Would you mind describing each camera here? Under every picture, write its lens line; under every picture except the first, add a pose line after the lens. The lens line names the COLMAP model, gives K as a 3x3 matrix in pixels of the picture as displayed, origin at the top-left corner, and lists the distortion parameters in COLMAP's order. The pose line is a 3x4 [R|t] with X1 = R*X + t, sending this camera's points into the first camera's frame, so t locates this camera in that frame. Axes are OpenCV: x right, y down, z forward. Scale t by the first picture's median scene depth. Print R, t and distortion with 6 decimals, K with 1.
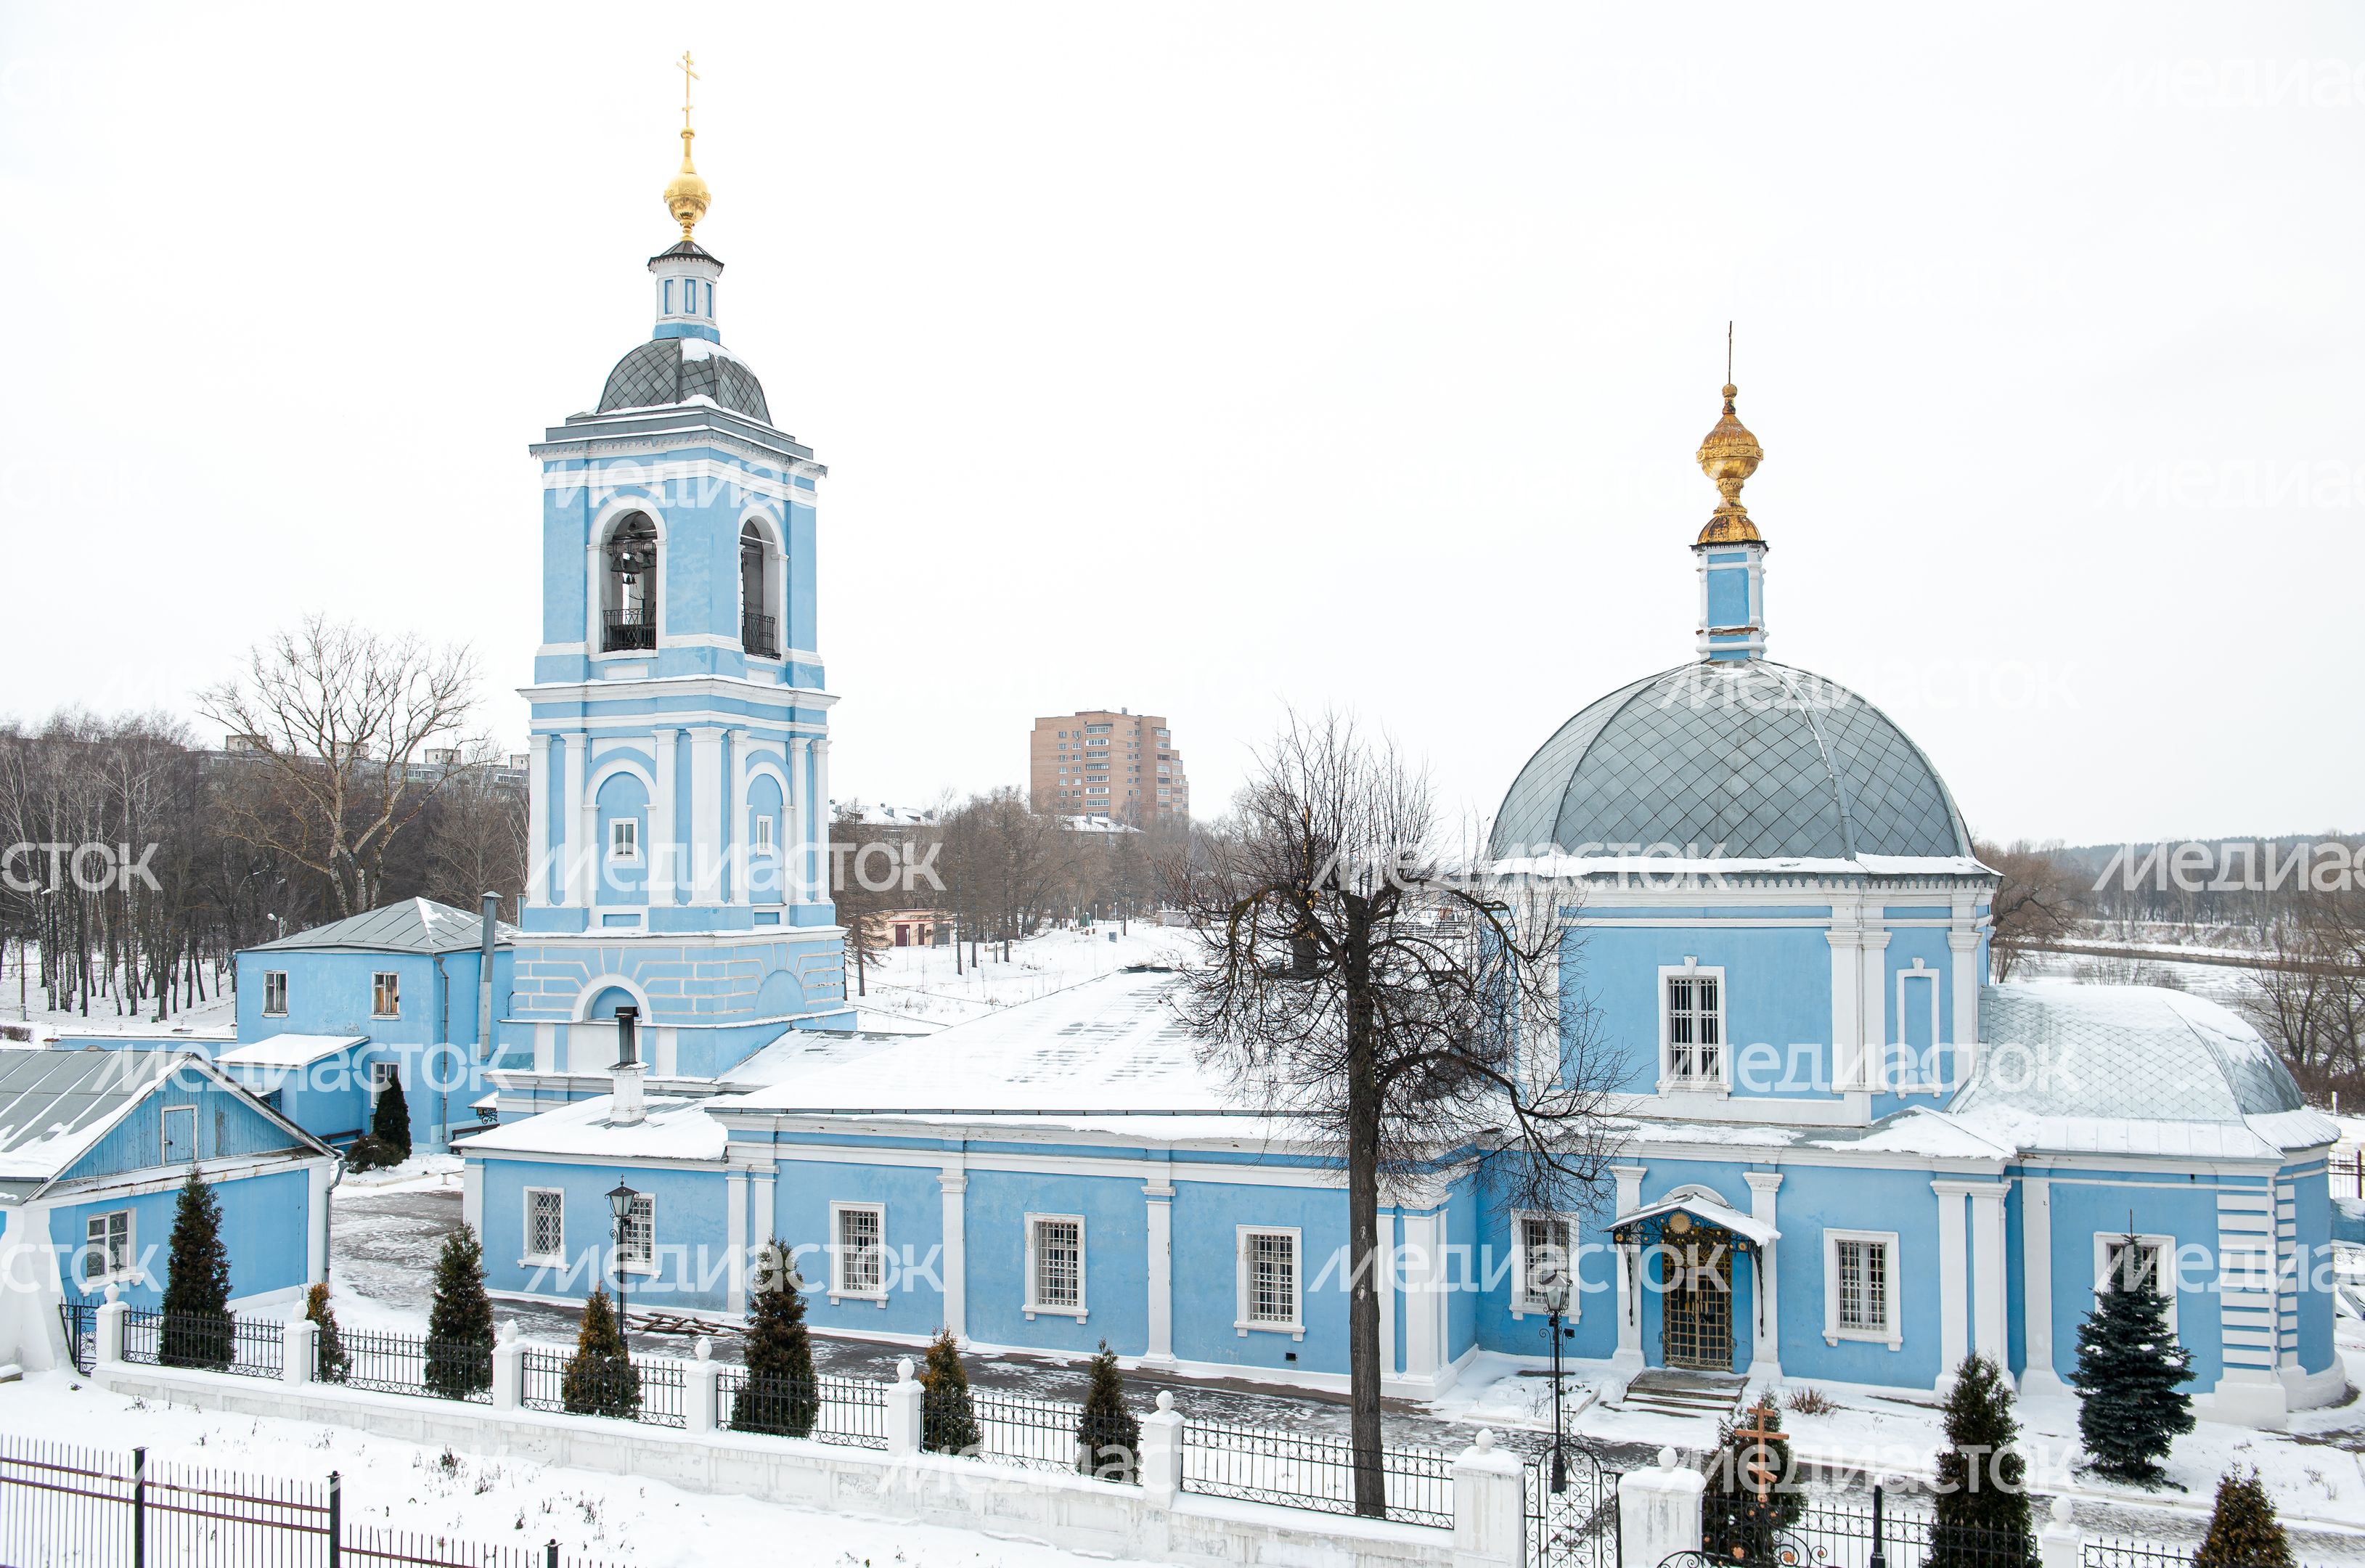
lens RADIAL K [[2114.7, 0, 1176.2], [0, 2114.7, 784.7], [0, 0, 1]] dist [0.008838, 0.003739]
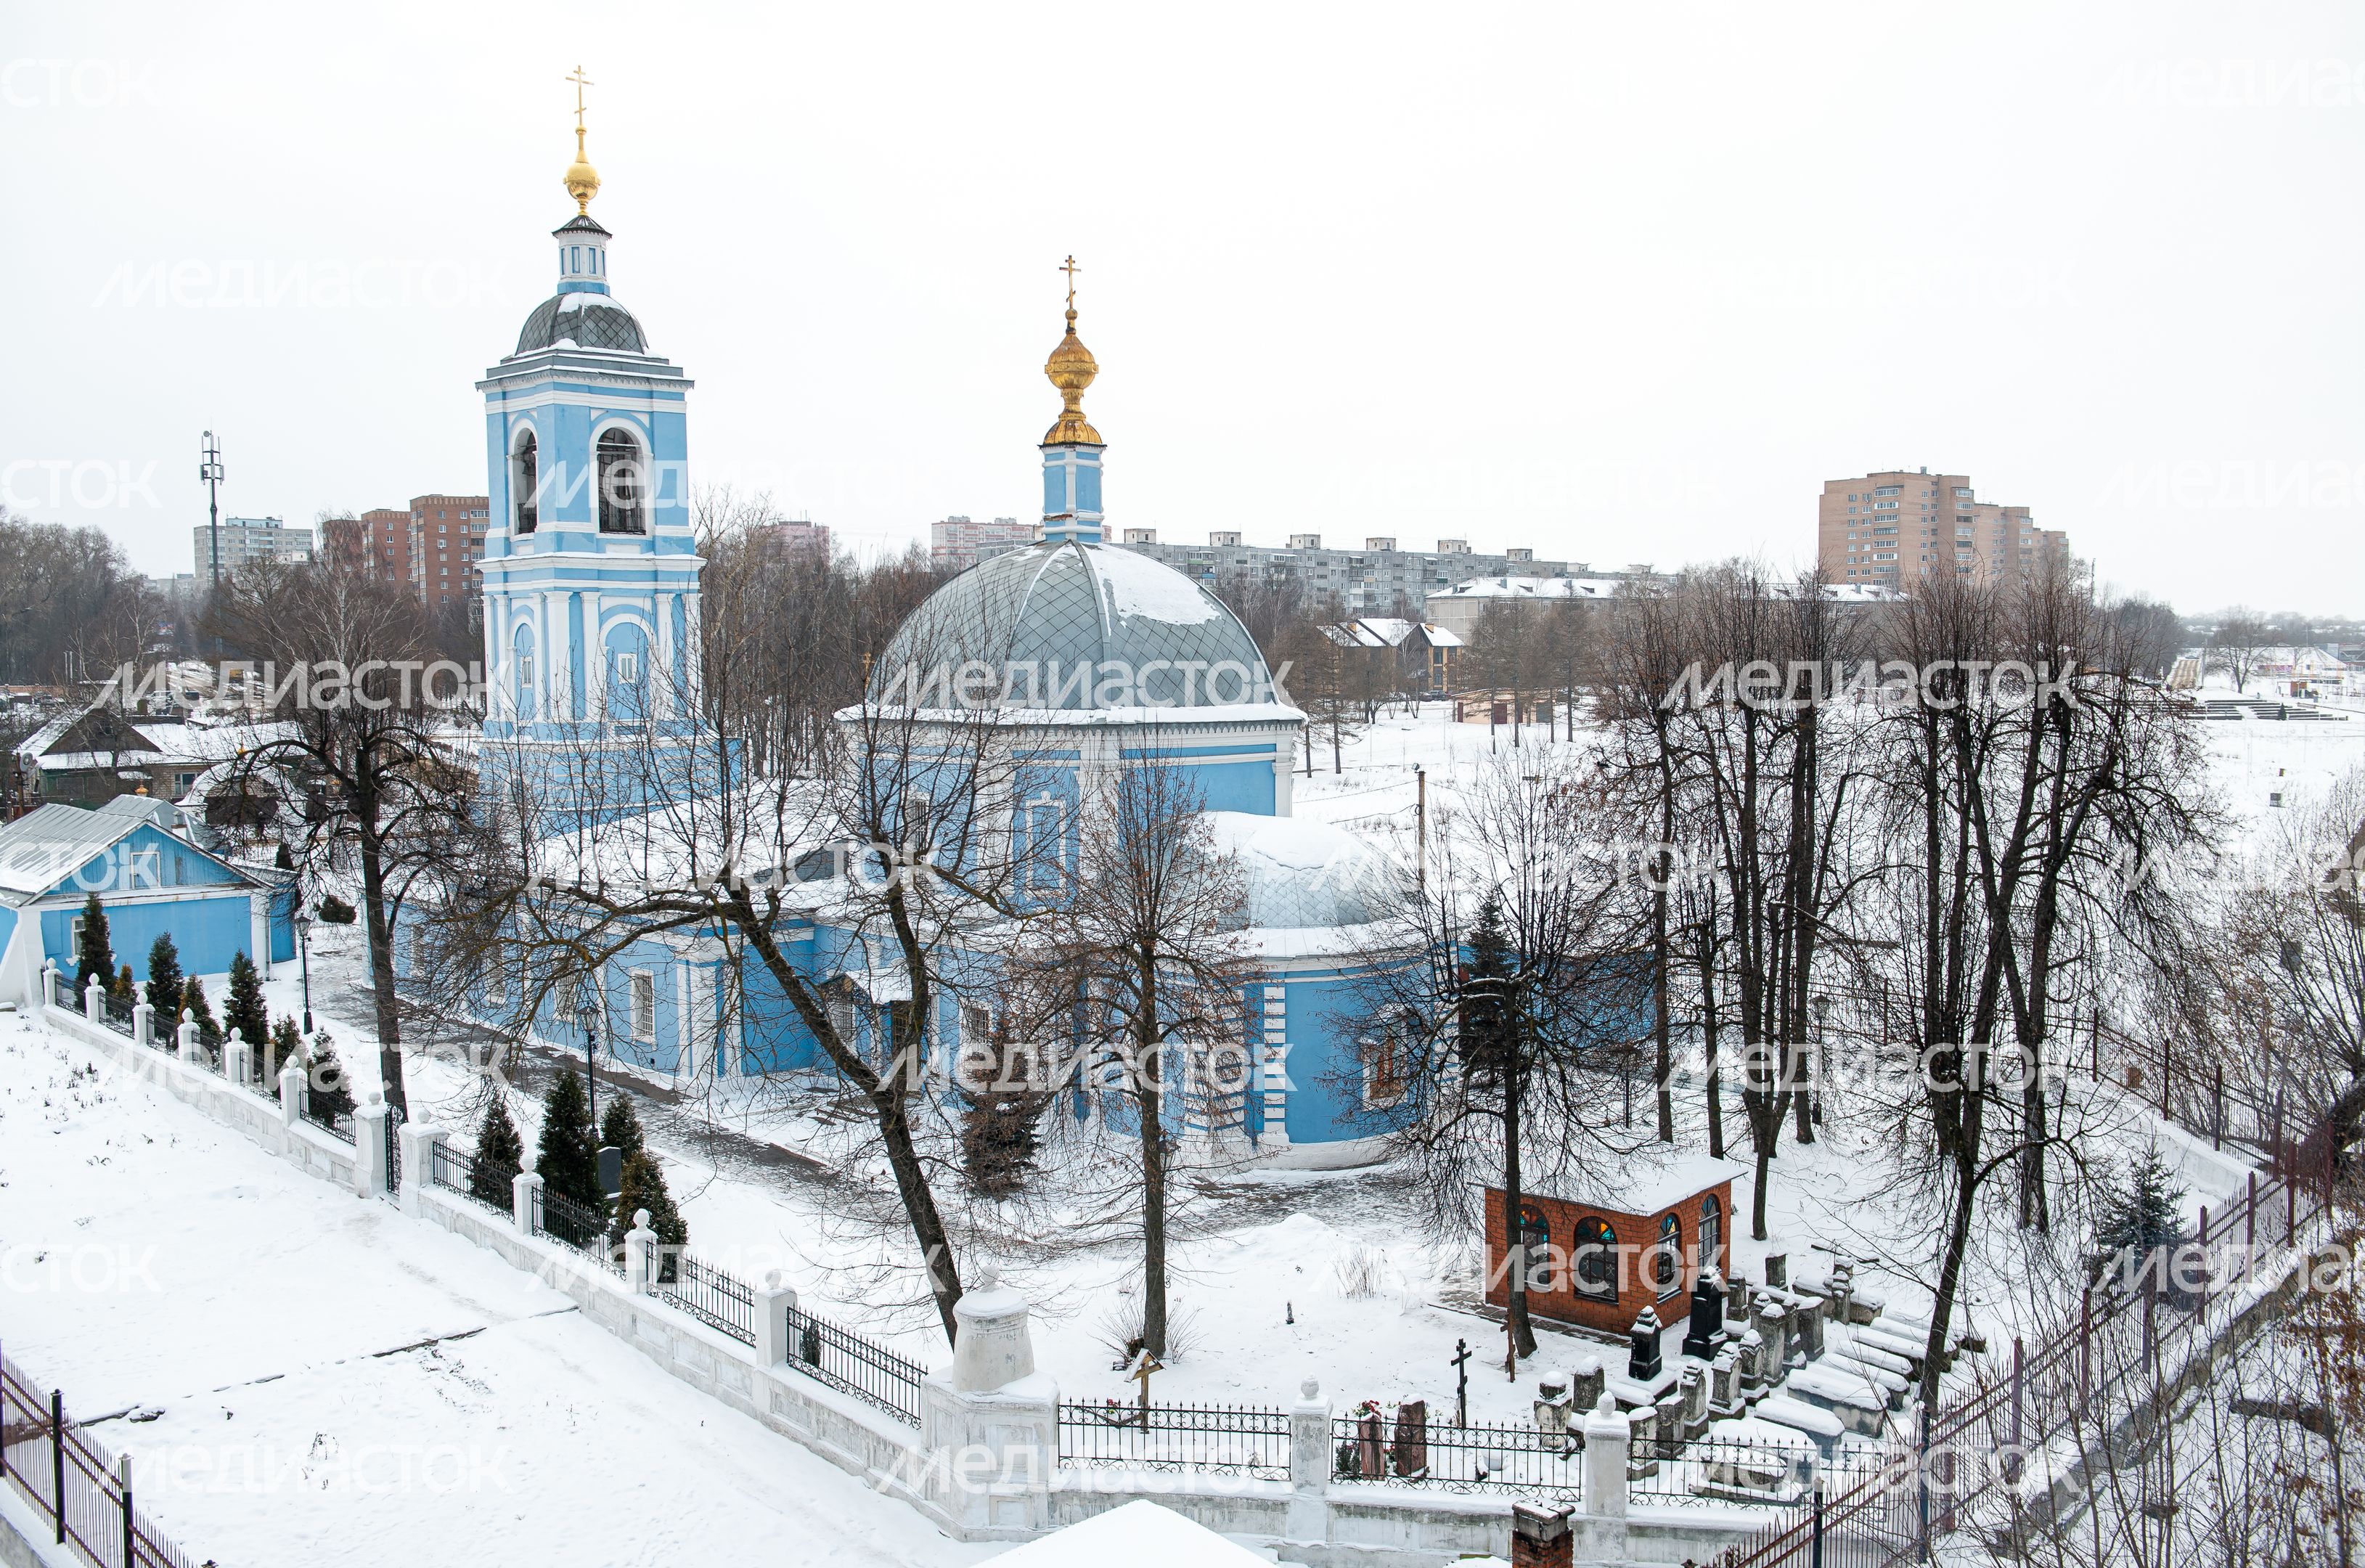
lens RADIAL K [[2114.7, 0, 1187.7], [0, 2114.7, 783.2], [0, 0, 1]] dist [0.008838, 0.003739]
pose [[0.909657, 0.025859, -0.414555, 0.674119], [0.020615, 0.994019, 0.107240, -0.039644], [0.414849, -0.106098, 0.903683, -0.072364]]
